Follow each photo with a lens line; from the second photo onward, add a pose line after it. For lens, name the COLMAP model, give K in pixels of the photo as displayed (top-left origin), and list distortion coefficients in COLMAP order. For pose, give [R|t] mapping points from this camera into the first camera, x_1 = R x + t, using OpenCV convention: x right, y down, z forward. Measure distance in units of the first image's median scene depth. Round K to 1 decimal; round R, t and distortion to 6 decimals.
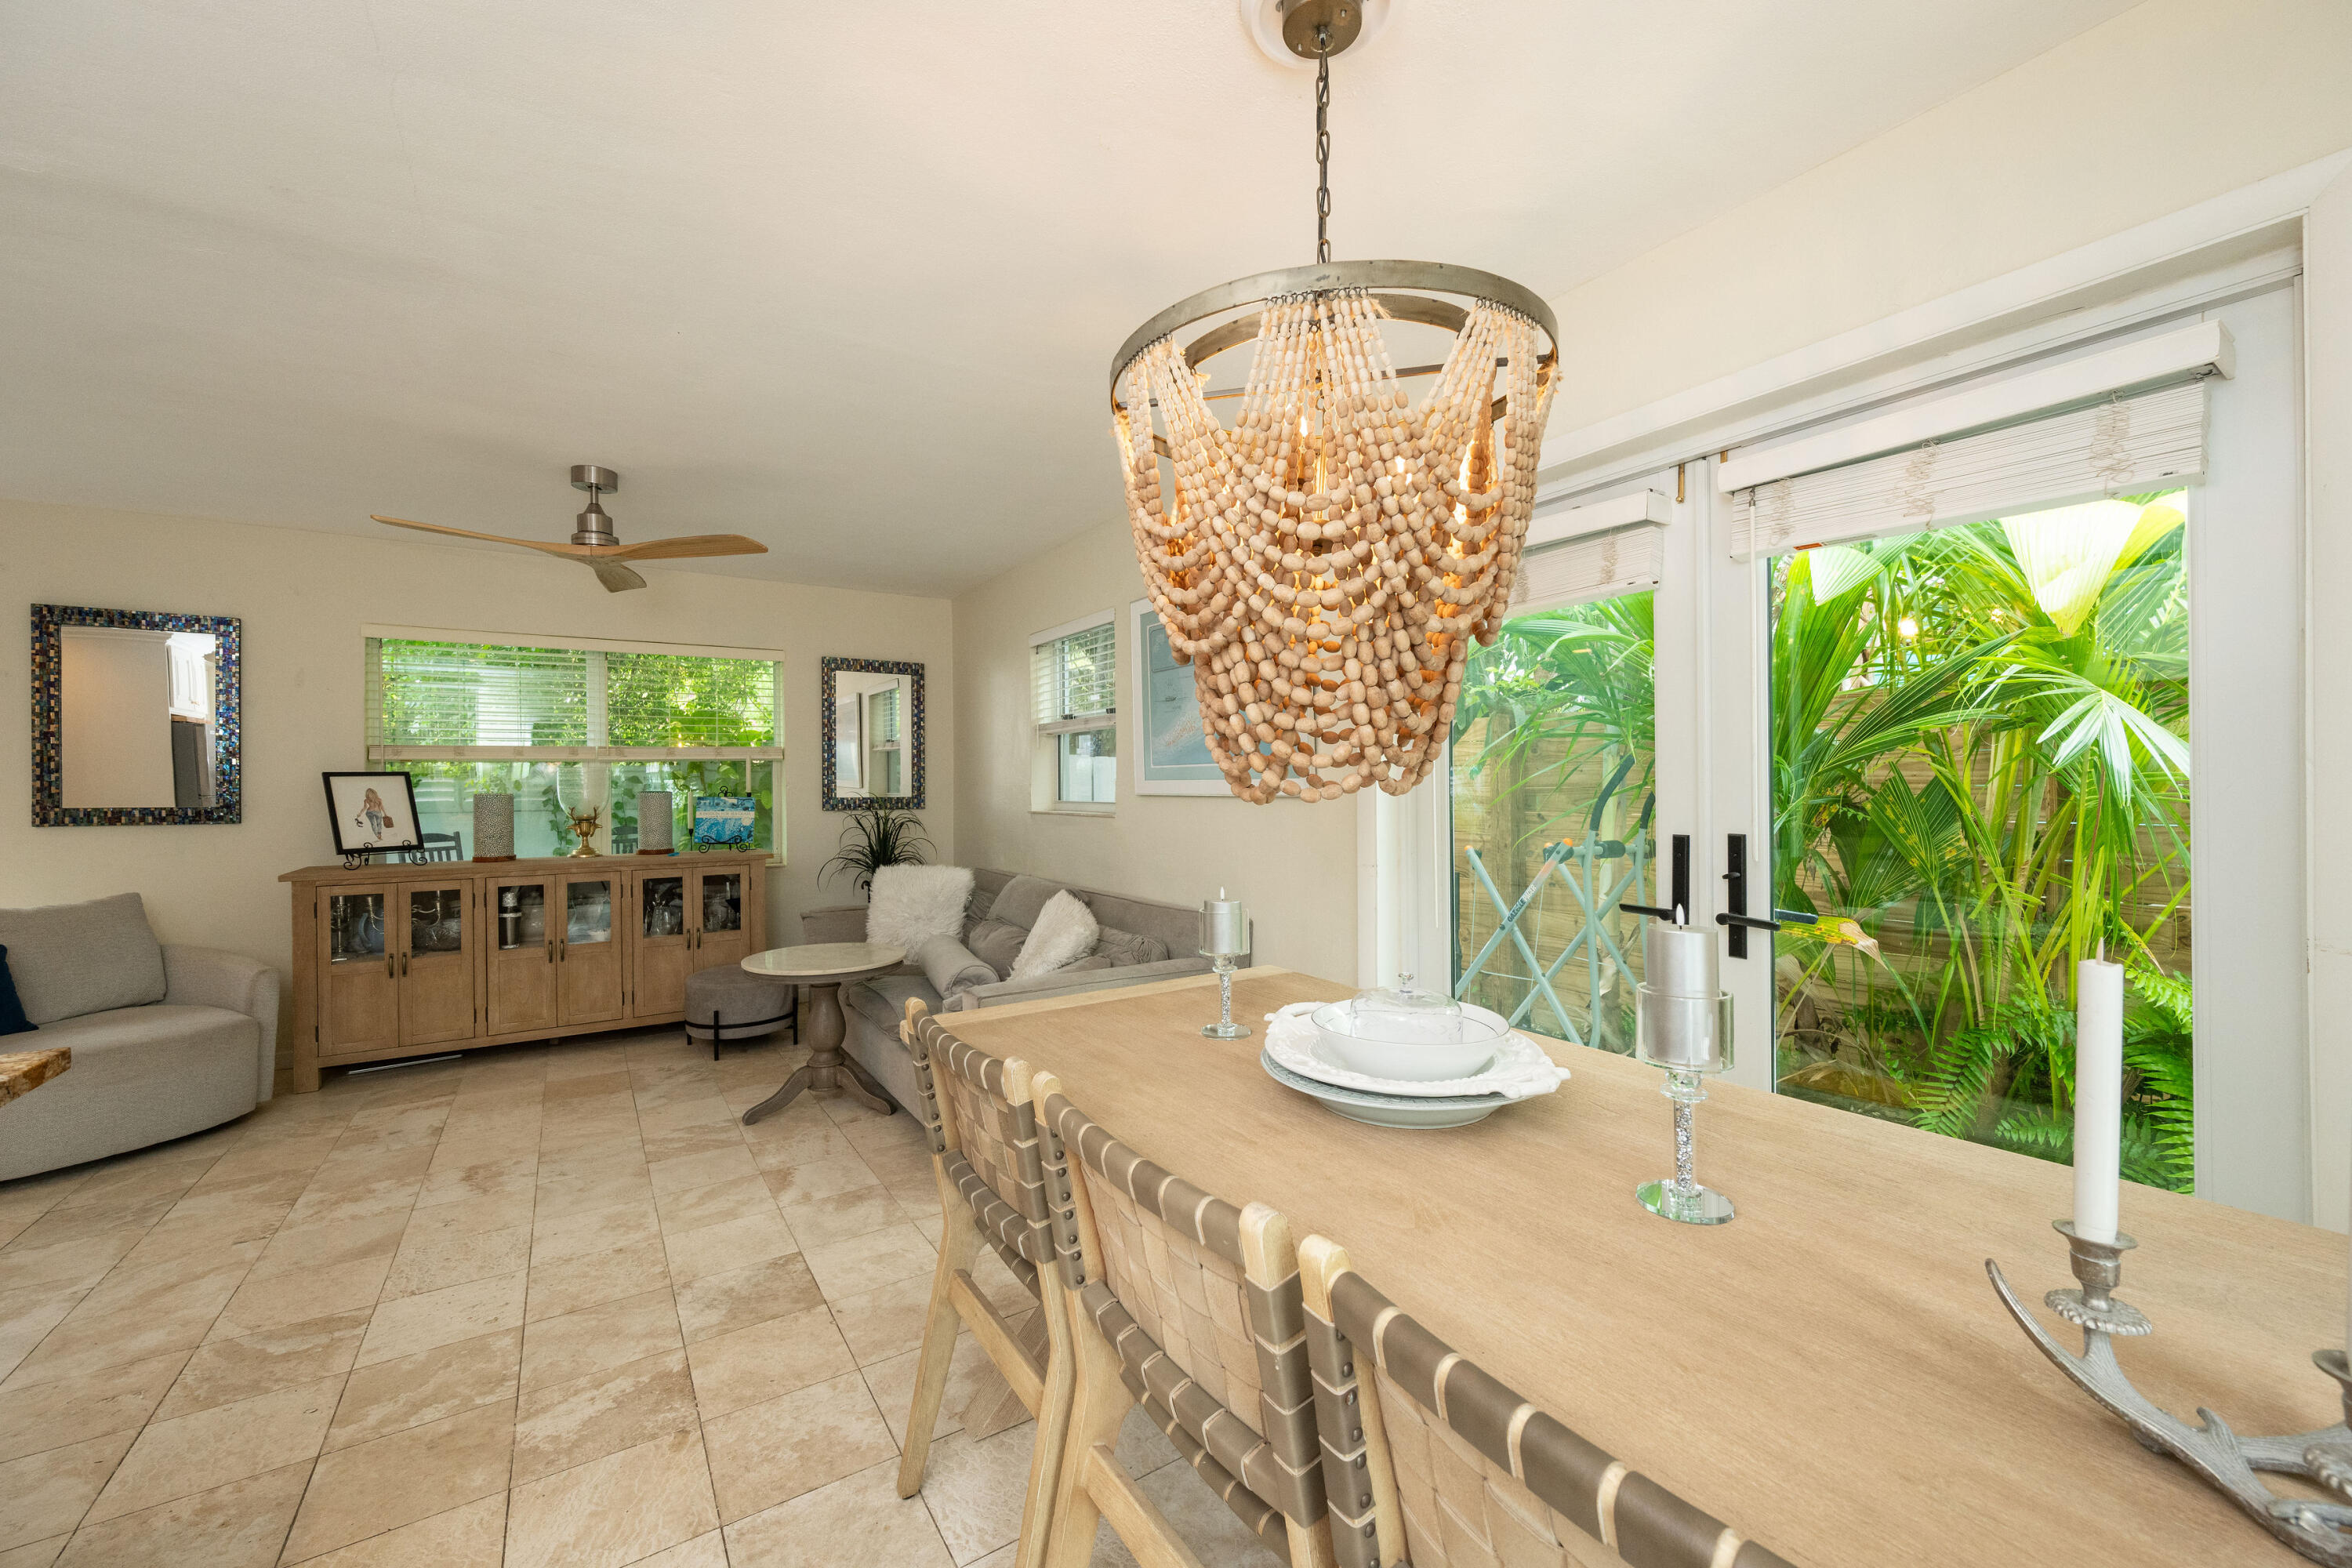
lens RADIAL K [[909.9, 0, 1181.8], [0, 909.9, 786.9], [0, 0, 1]] dist [-0.002717, -0.000011]
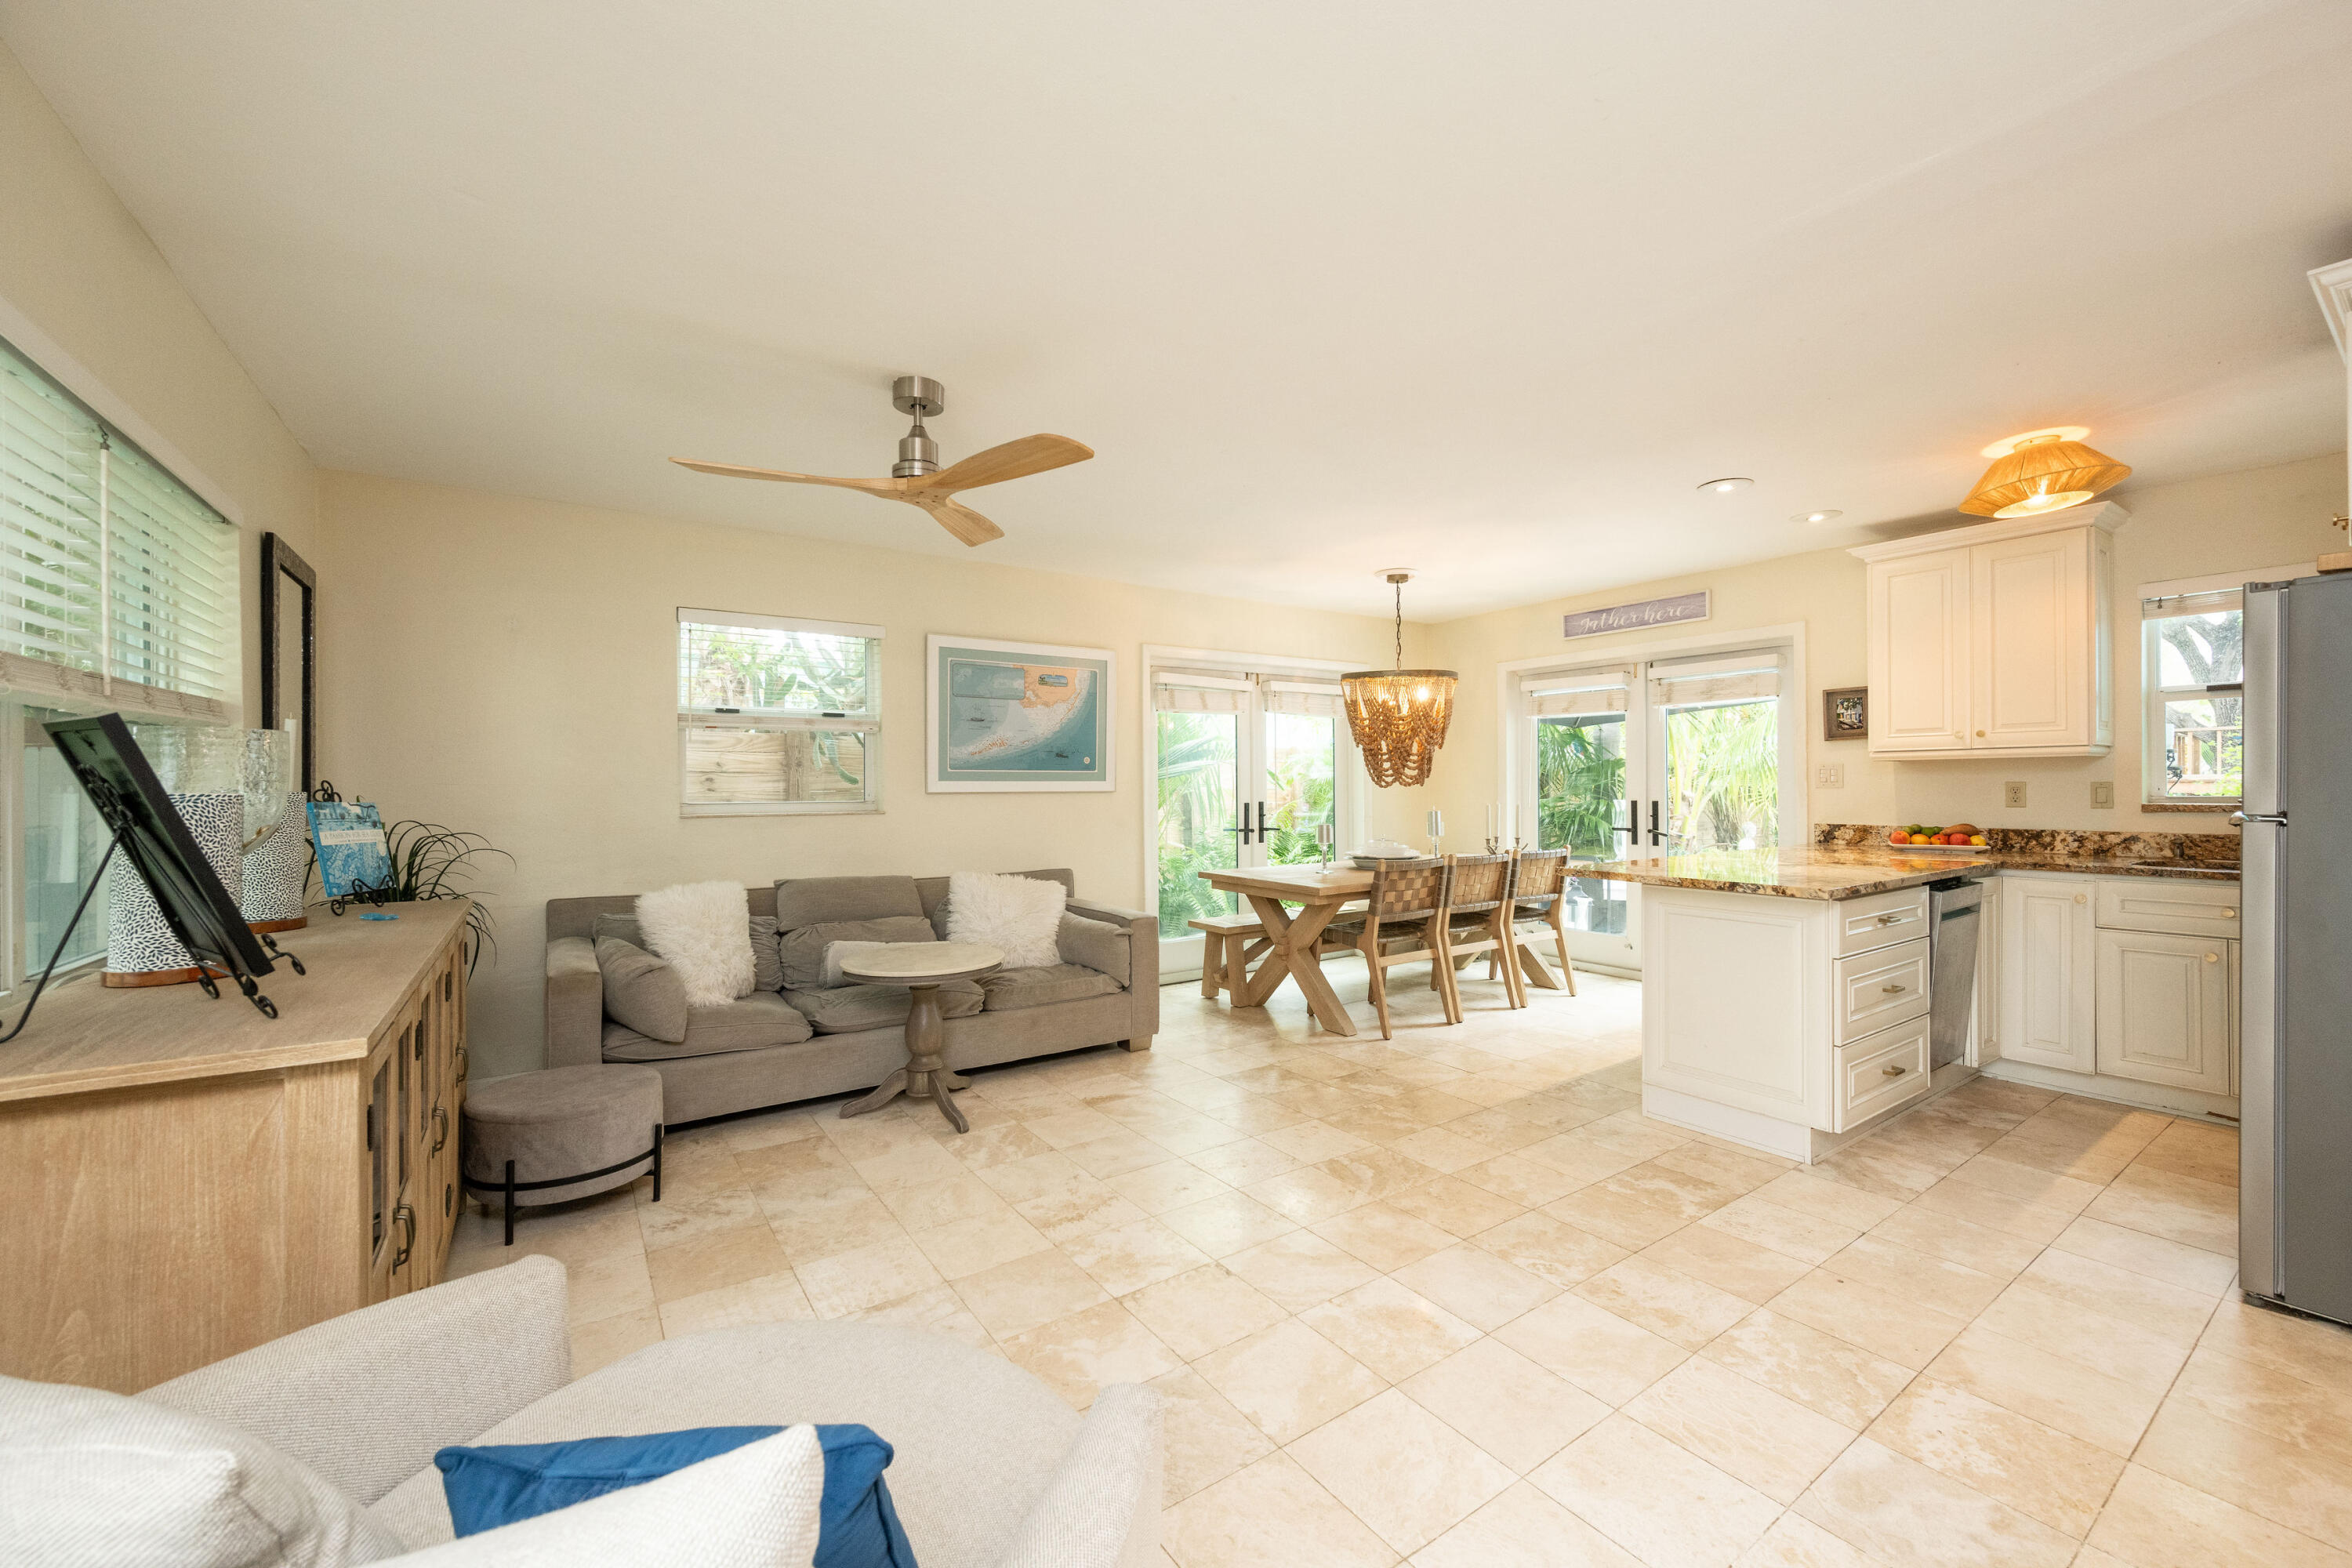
lens RADIAL K [[909.9, 0, 1172.7], [0, 909.9, 783.9], [0, 0, 1]] dist [-0.002717, -0.000011]
pose [[-0.000132, 0.010121, 0.999949, -1.736295], [0.006579, 0.999927, -0.010119, 0.015914], [-0.999978, 0.006577, -0.000199, 0.932633]]
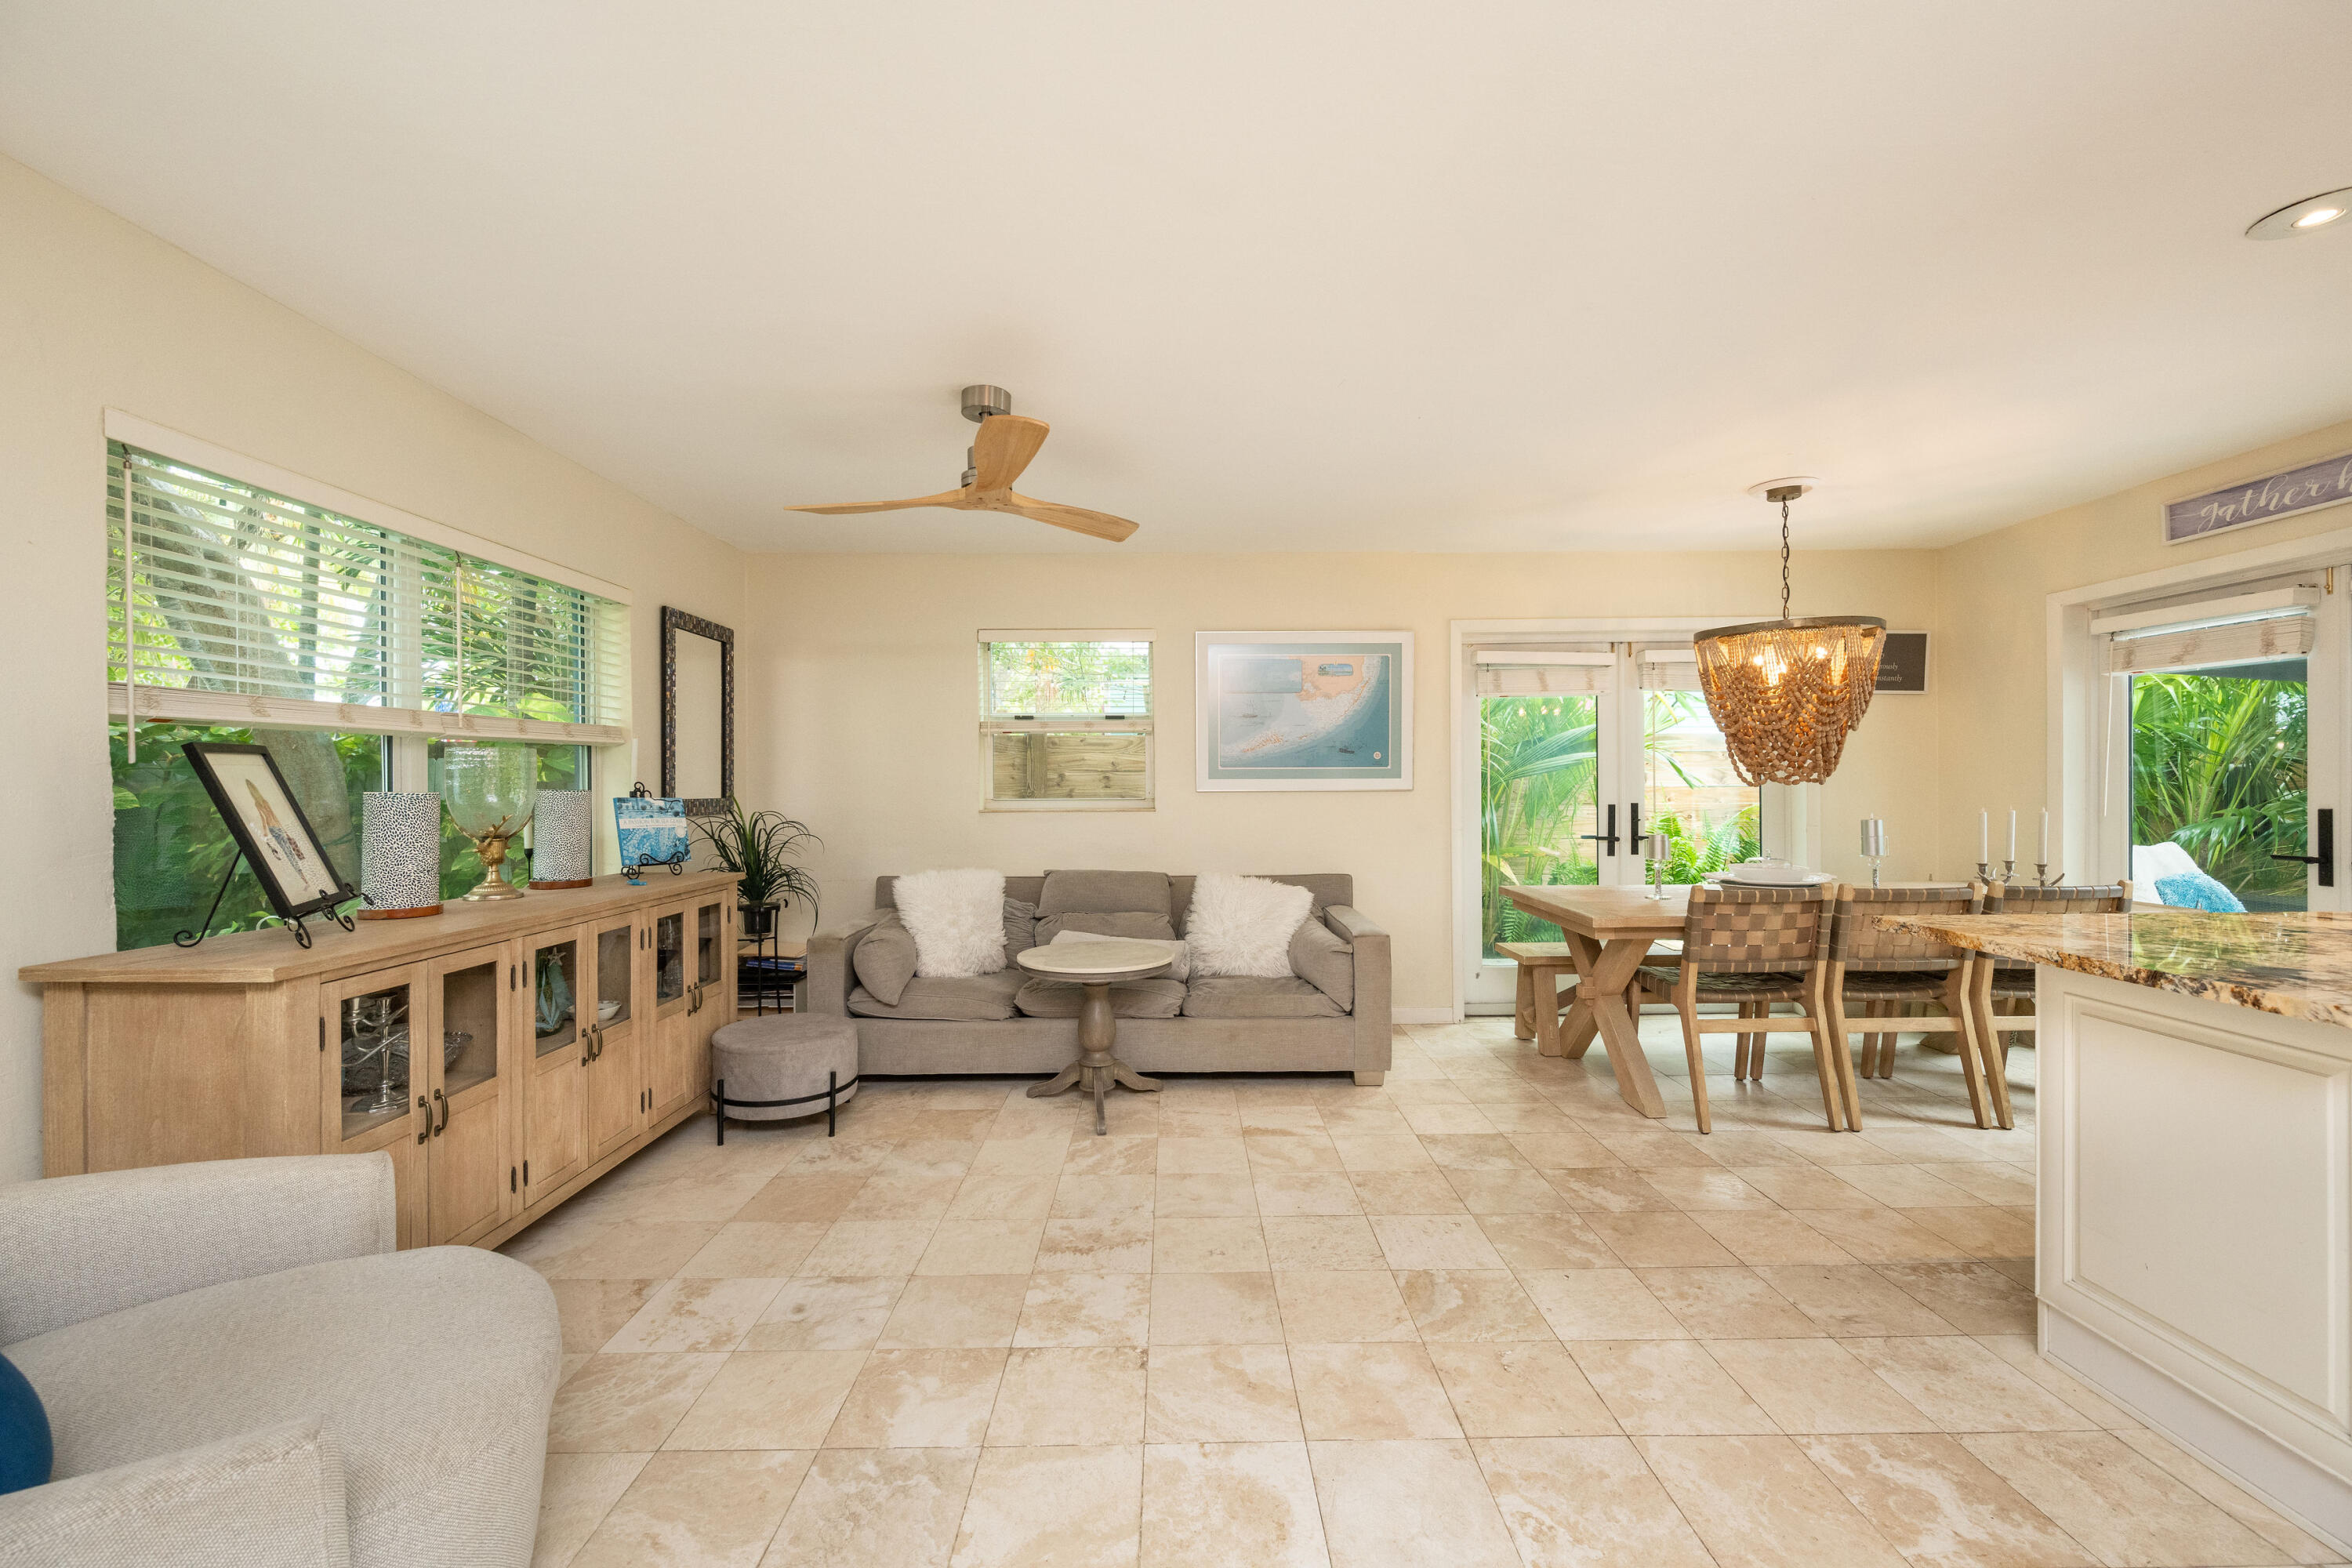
lens RADIAL K [[909.9, 0, 1184.5], [0, 909.9, 785.5], [0, 0, 1]] dist [-0.002717, -0.000011]
pose [[0.552417, 0.003975, 0.833558, -1.474571], [0.002549, 0.999976, -0.006458, 0.013109], [-0.833564, 0.005693, 0.552394, 0.478597]]
